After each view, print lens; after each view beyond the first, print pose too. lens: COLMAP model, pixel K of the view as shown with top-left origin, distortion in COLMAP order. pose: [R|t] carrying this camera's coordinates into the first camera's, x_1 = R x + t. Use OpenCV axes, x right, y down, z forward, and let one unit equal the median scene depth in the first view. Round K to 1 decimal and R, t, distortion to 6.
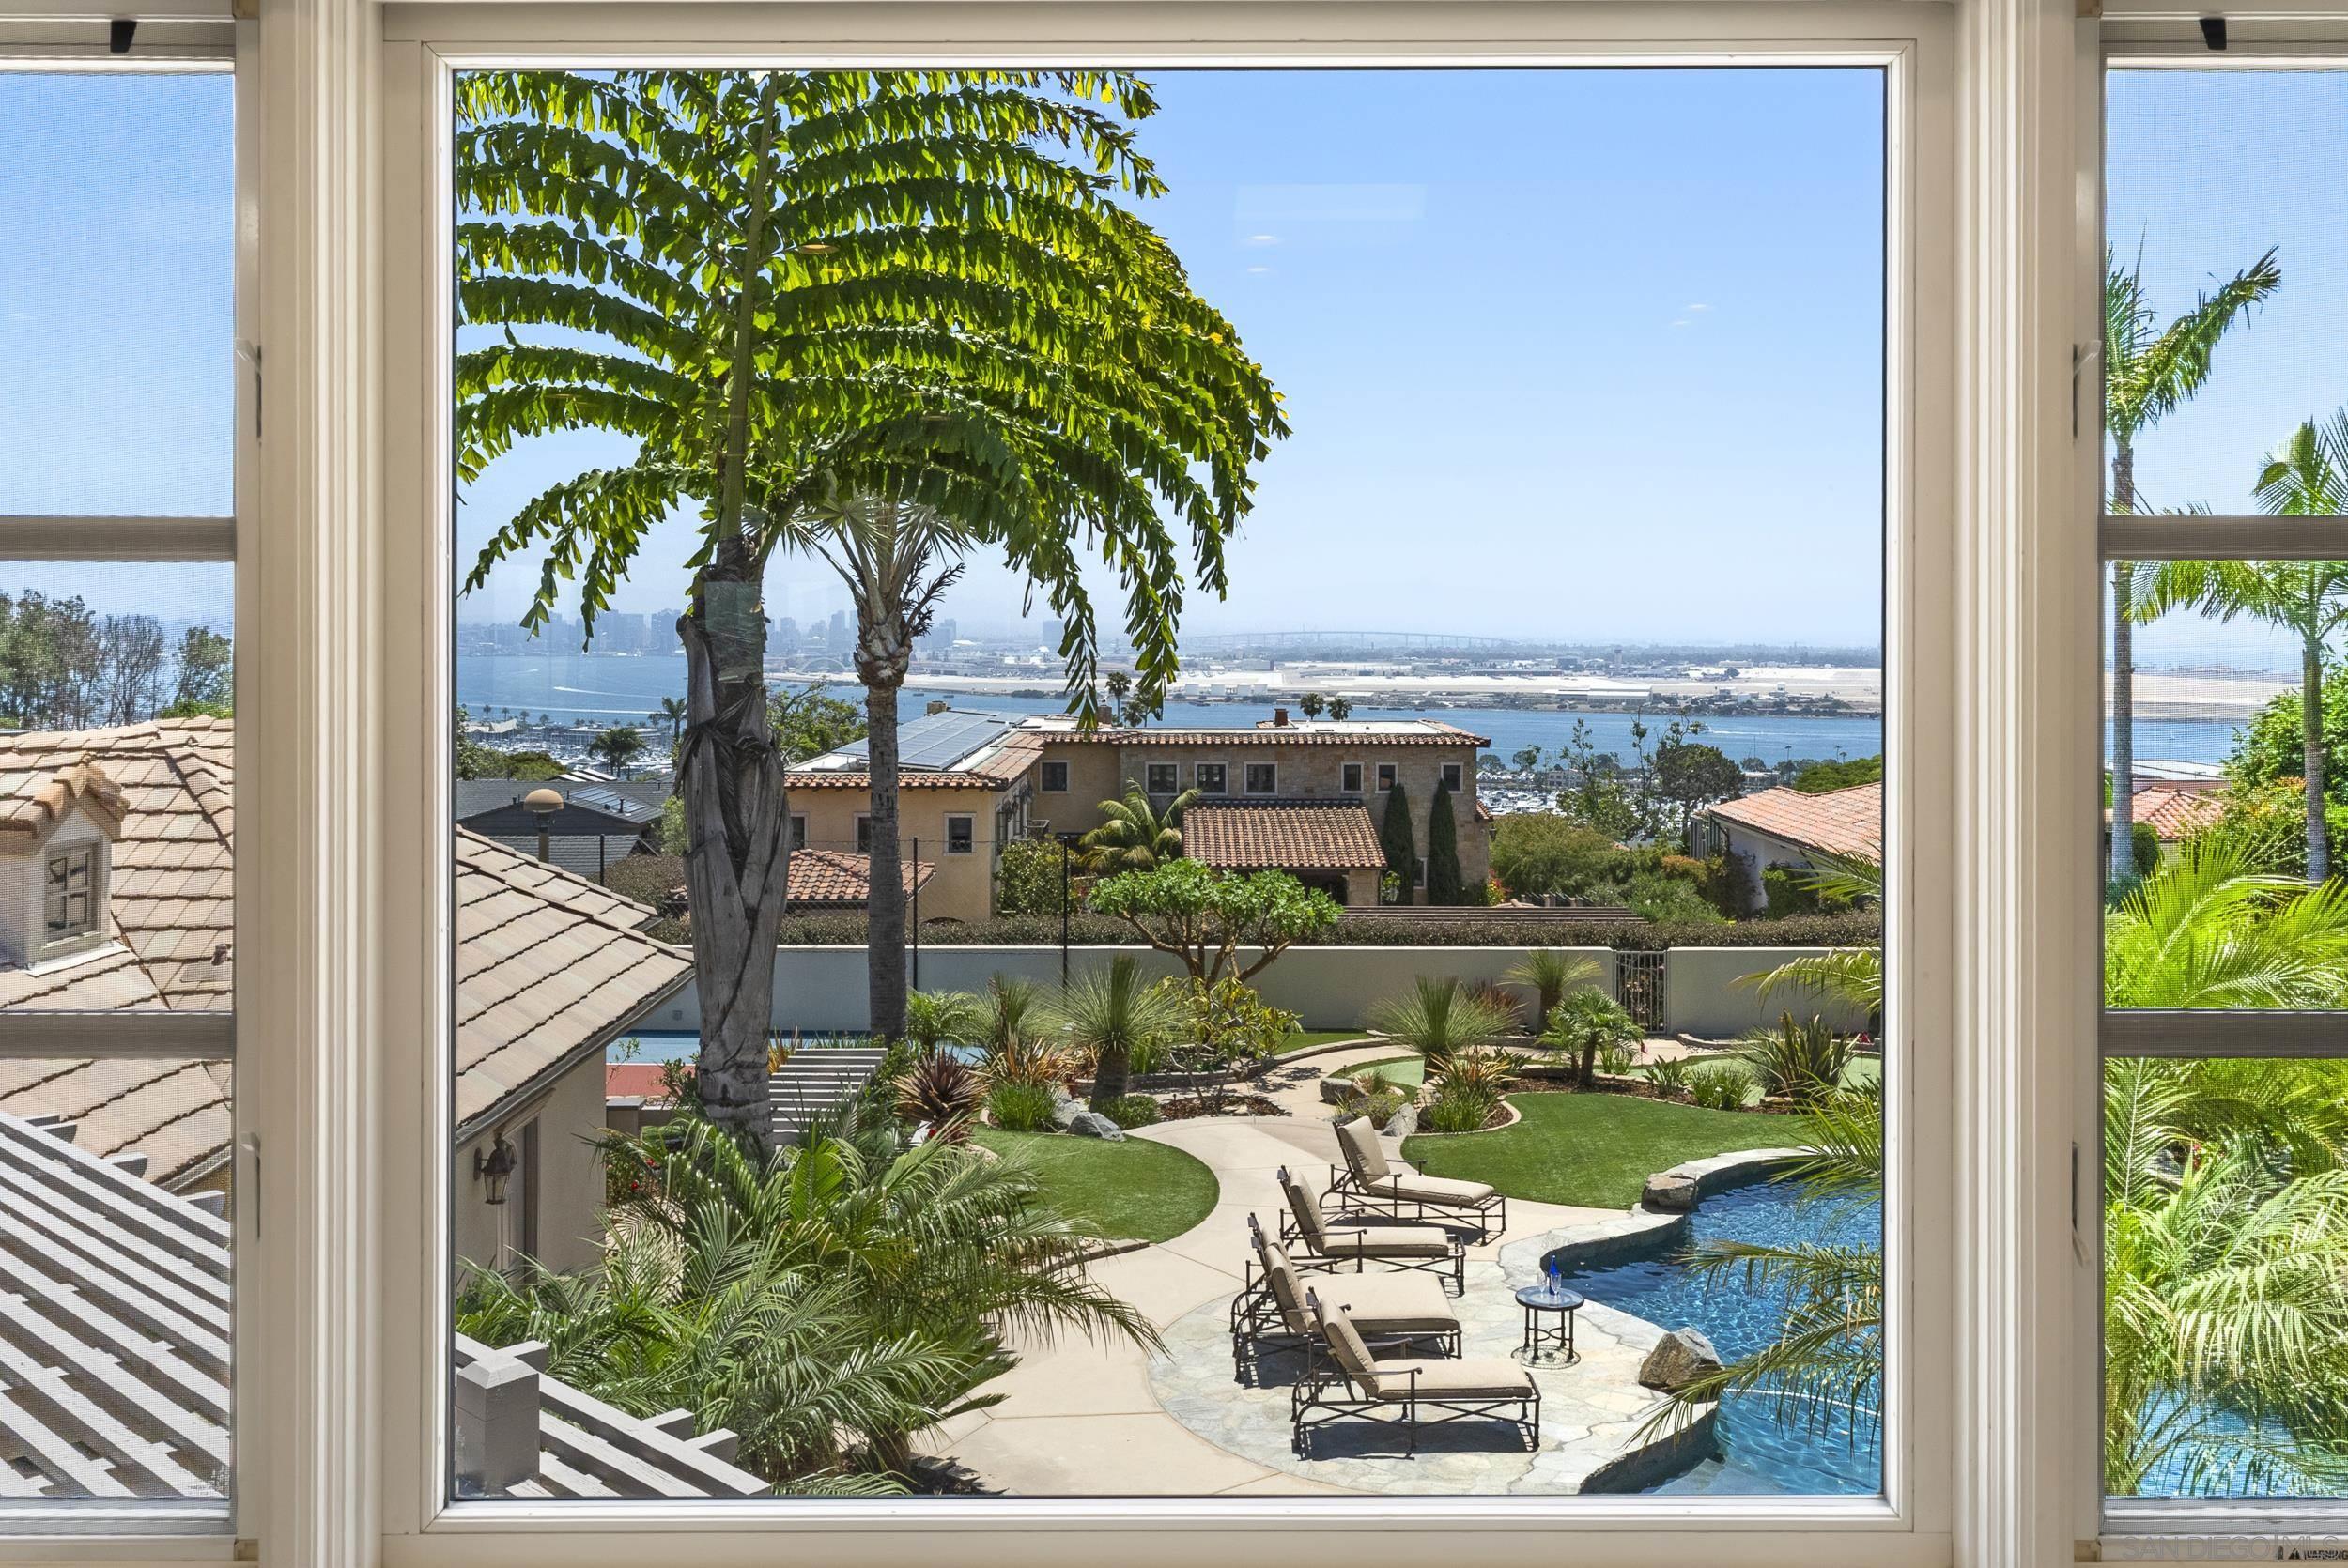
lens RADIAL K [[2068.2, 0, 1194.6], [0, 2068.2, 617.3], [0, 0, 1]] dist [0.011033, -0.011136]
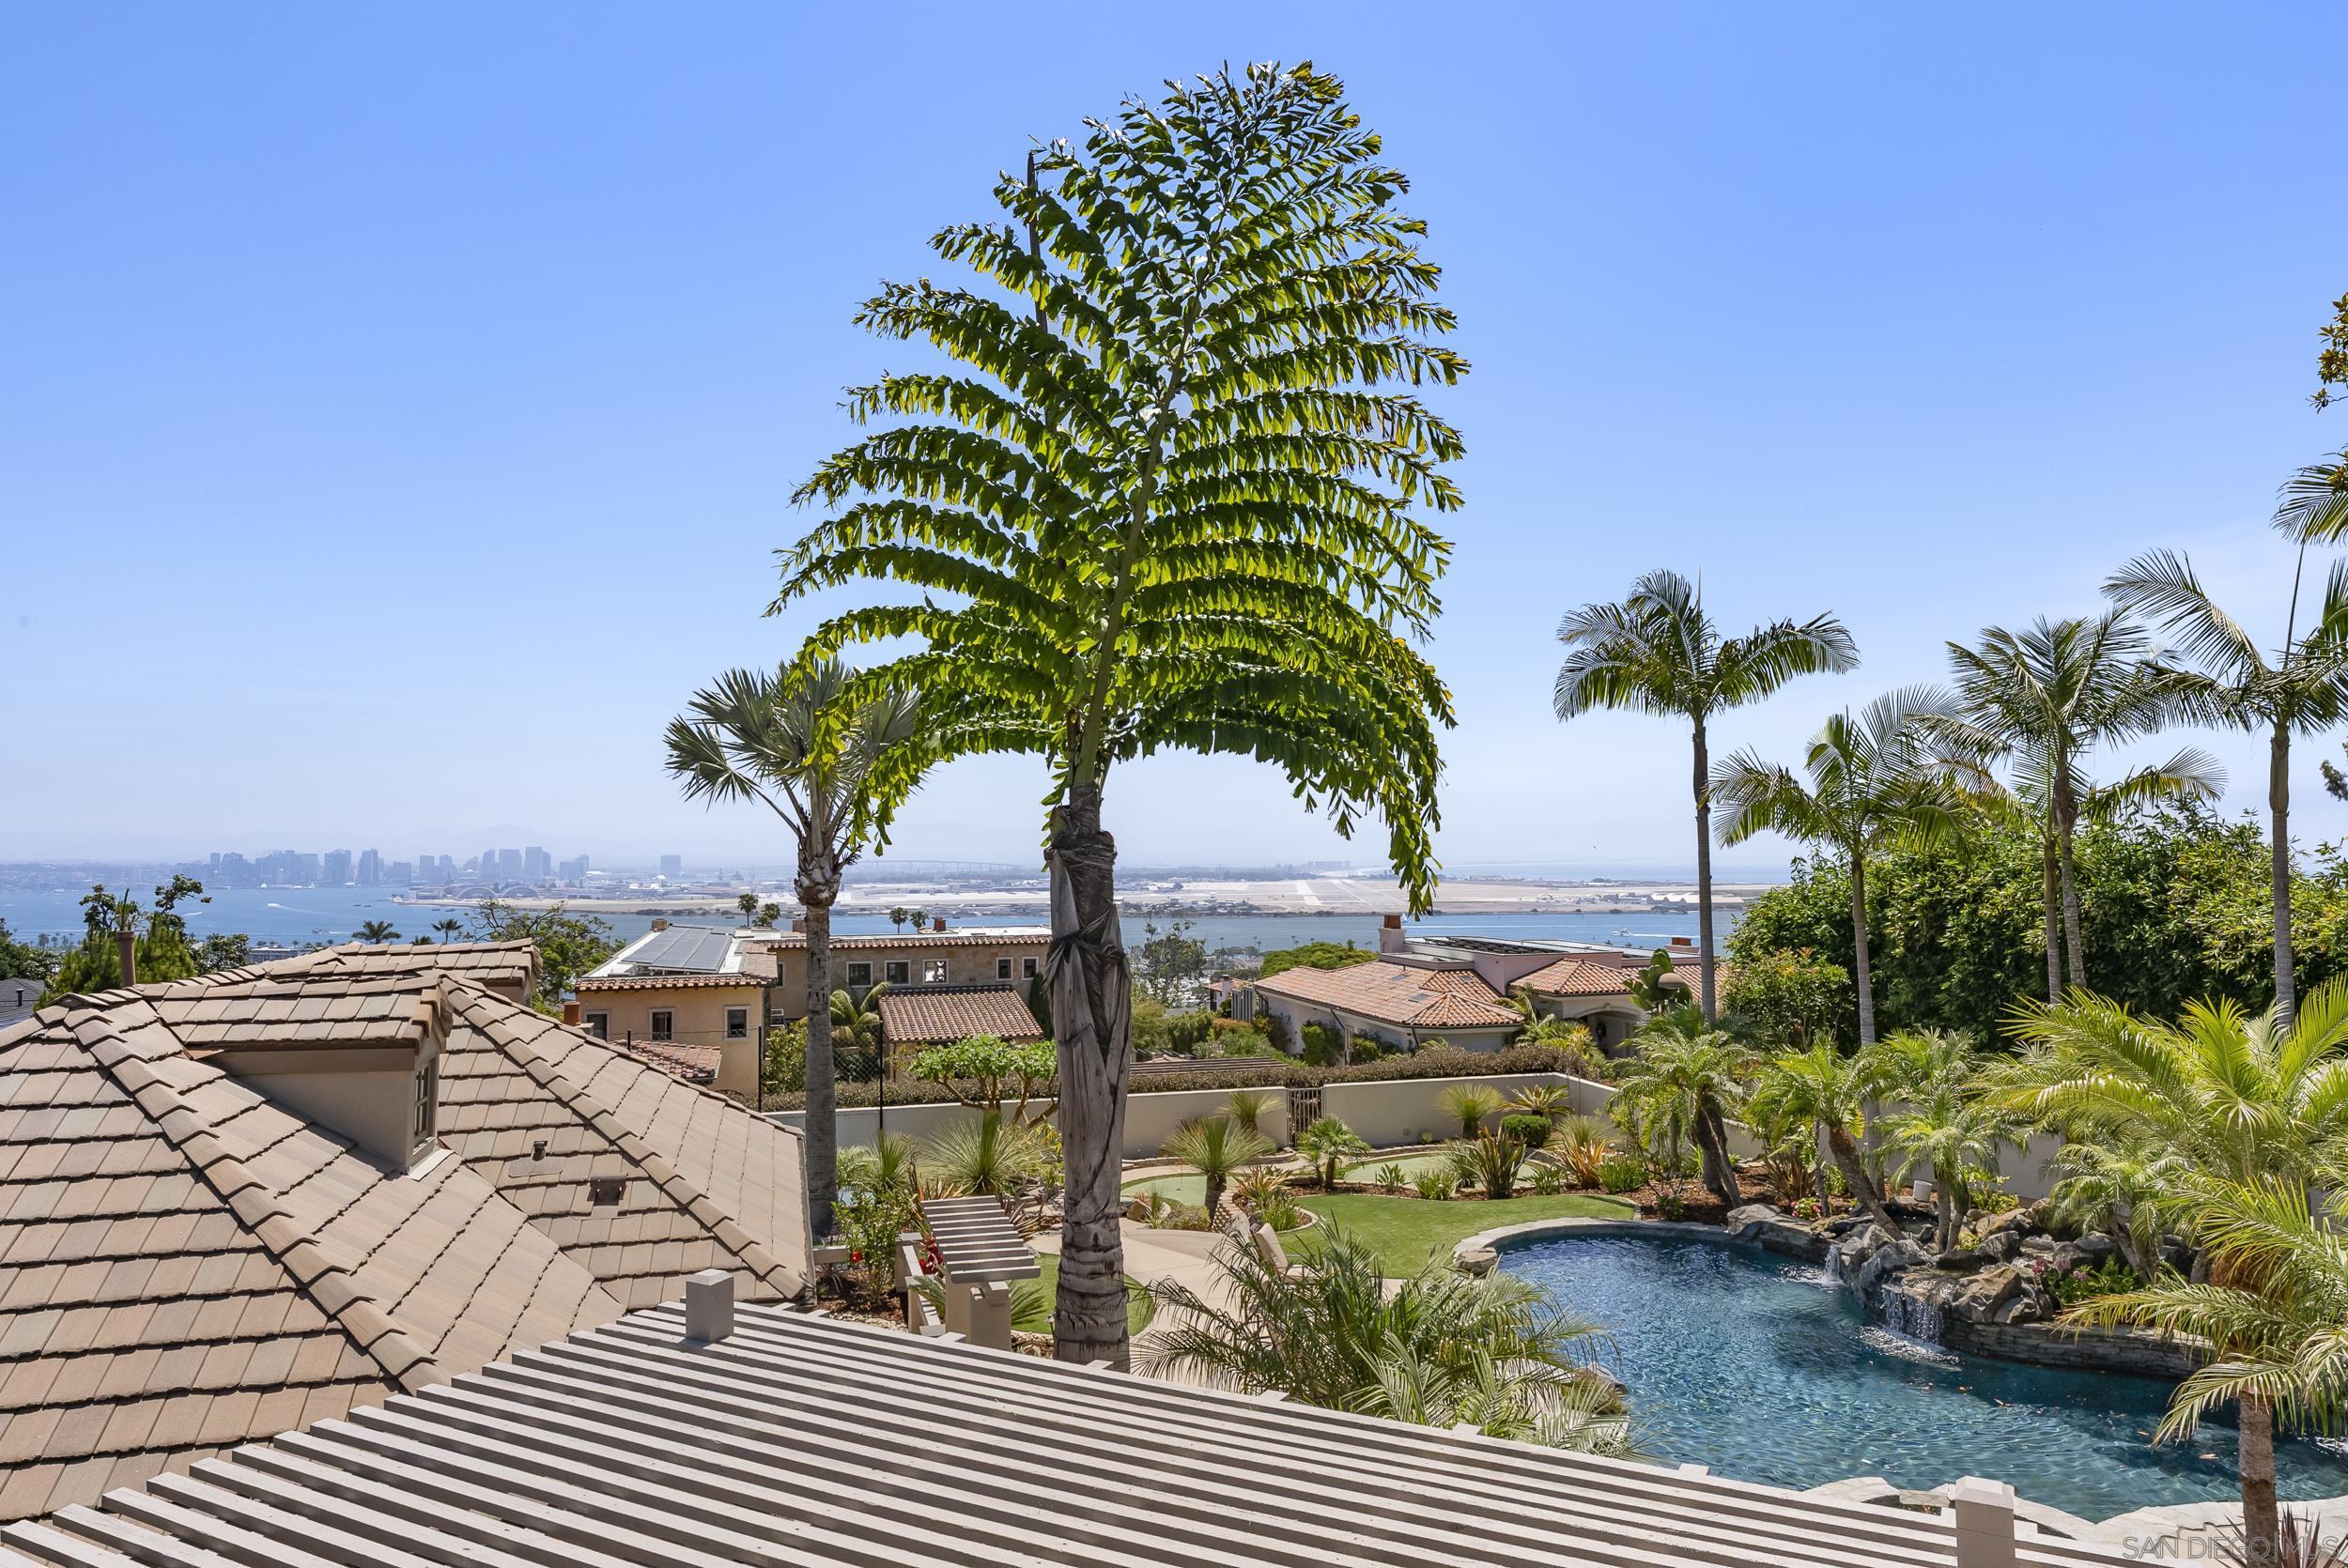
lens RADIAL K [[1521.2, 0, 1164.6], [0, 1521.2, 765.9], [0, 0, 1]] dist [0.000186, 0.002199]
pose [[0.966503, 0.003247, 0.256633, -0.184826], [0.010784, 0.998523, -0.053245, 0.000077], [-0.256427, 0.054229, 0.965041, 0.051113]]
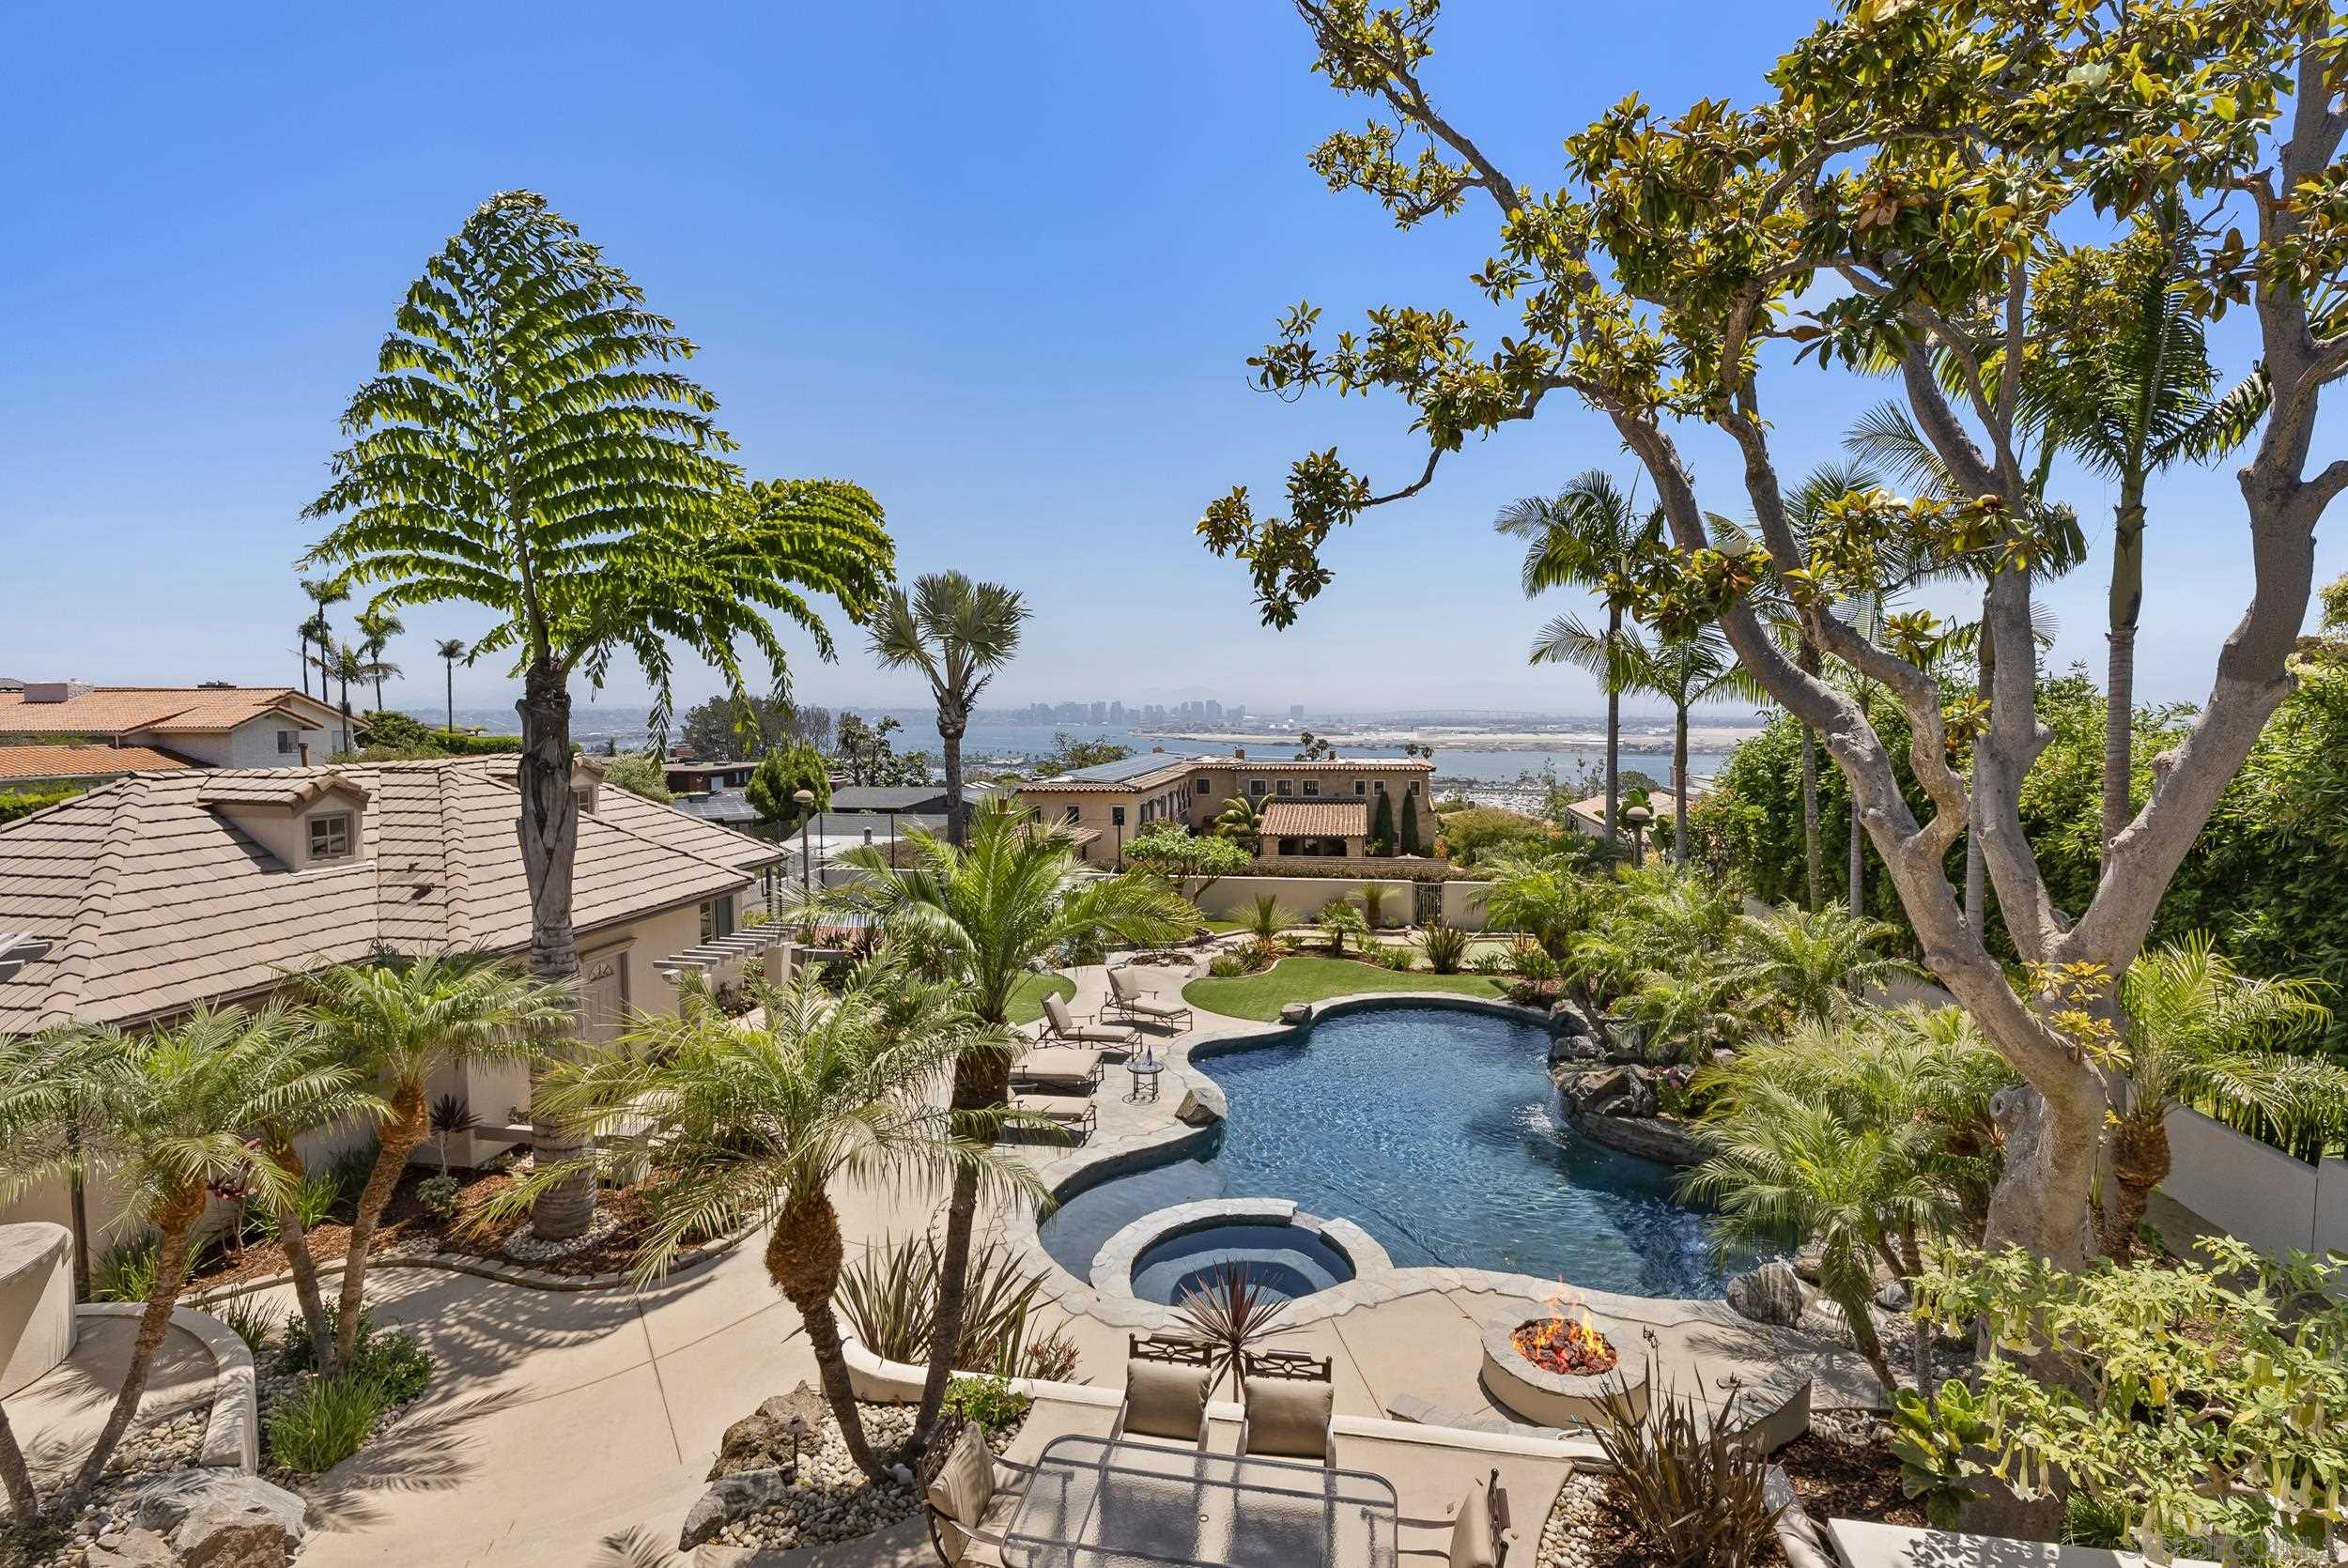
lens RADIAL K [[1077.3, 0, 1187.7], [0, 1077.3, 781.8], [0, 0, 1]] dist [-0.008933, 0.003705]
pose [[0.982671, 0.004414, -0.185306, 0.250745], [0.008929, 0.997429, 0.071109, 0.004638], [0.185143, -0.071531, 0.980105, 0.054839]]
